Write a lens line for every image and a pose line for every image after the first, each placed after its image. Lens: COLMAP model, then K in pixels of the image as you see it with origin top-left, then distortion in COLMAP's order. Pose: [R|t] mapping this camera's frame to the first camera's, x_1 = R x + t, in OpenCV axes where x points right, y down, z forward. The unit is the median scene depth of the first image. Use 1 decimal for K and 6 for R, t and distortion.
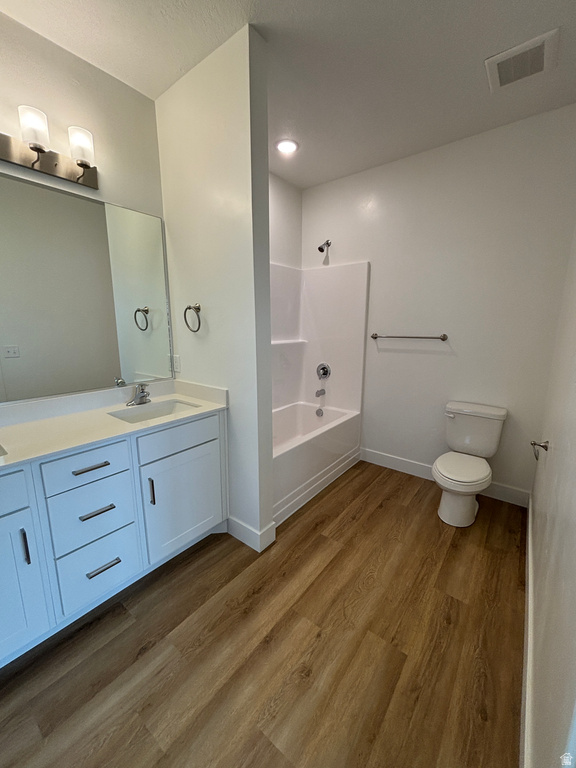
lens RADIAL K [[316.6, 0, 294.2], [0, 316.6, 385.2], [0, 0, 1]] dist [-0.004021, 0.000909]
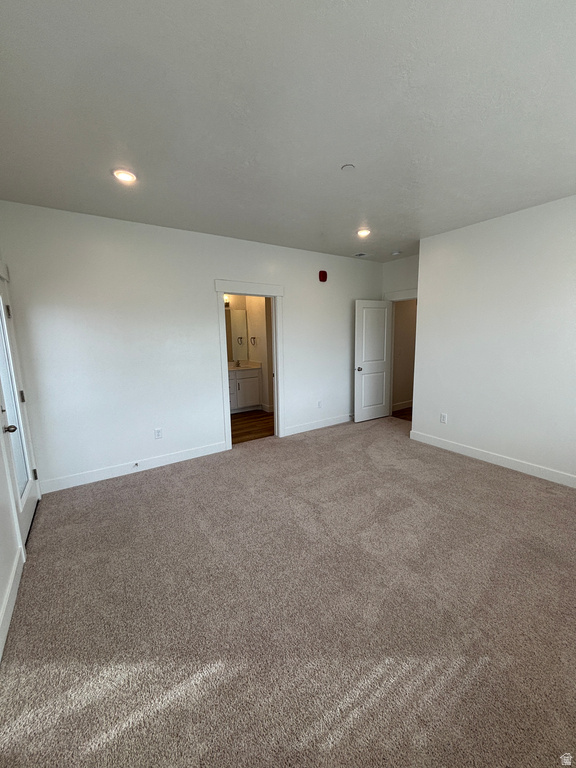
lens RADIAL K [[316.6, 0, 288.0], [0, 316.6, 384.3], [0, 0, 1]] dist [-0.004021, 0.000909]
pose [[0.948510, 0.027255, -0.315572, 1.024635], [-0.040309, 0.998577, -0.034912, 0.321953], [0.314172, 0.045835, 0.948259, -1.890738]]
